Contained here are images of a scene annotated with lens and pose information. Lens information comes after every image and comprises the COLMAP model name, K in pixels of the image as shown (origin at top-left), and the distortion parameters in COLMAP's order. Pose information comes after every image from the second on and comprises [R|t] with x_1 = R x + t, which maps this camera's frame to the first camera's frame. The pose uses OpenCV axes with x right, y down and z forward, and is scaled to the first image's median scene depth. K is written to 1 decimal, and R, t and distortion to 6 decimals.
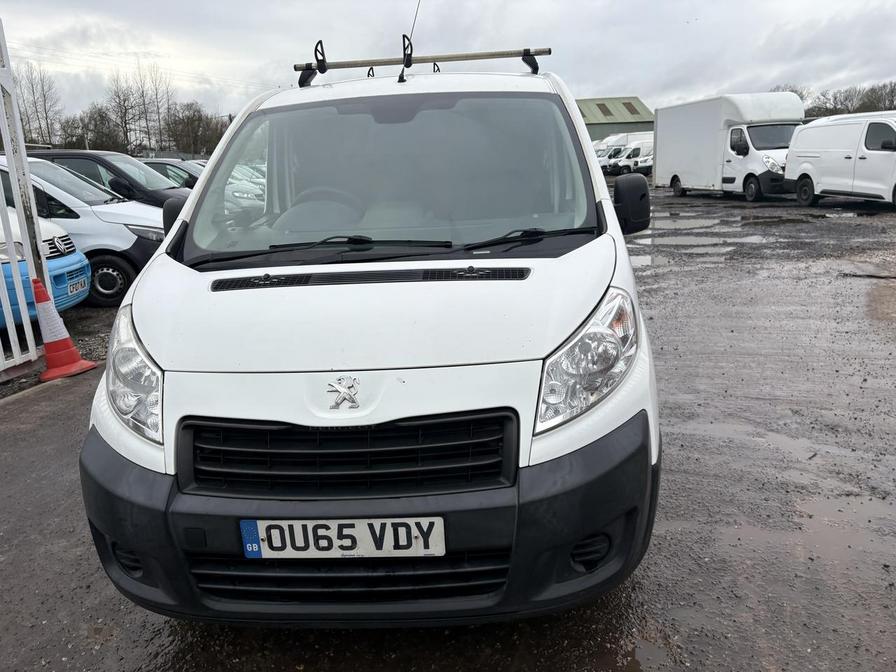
lens RADIAL K [[687.8, 0, 435.6], [0, 687.8, 335.9], [0, 0, 1]] dist [0.010212, -0.002152]
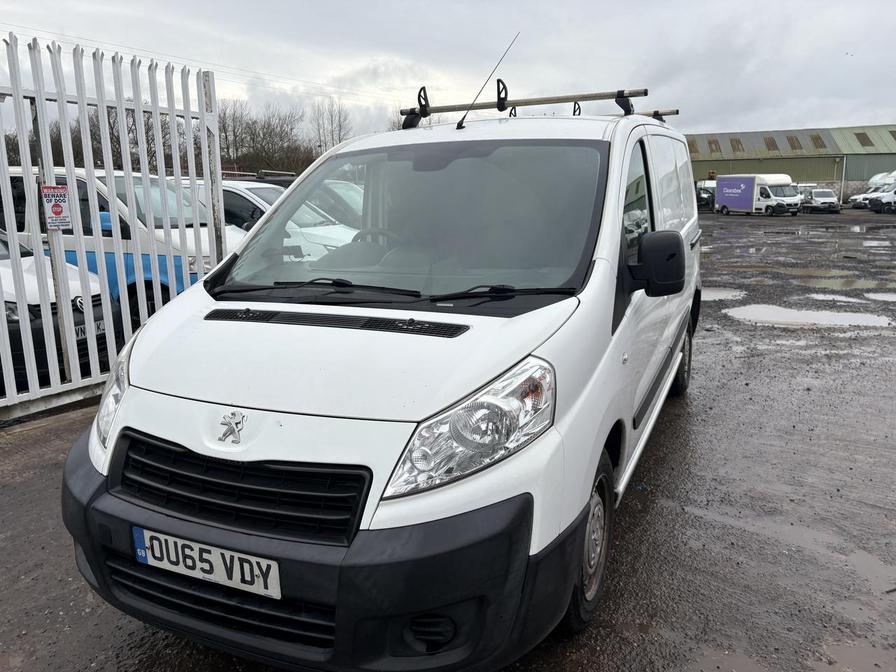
lens RADIAL K [[687.8, 0, 435.6], [0, 687.8, 335.9], [0, 0, 1]] dist [0.010212, -0.002152]
pose [[0.931628, 0.101667, -0.348903, 0.524255], [-0.114109, 0.993351, -0.015235, -0.078813], [0.345034, 0.054006, 0.937035, 0.092856]]
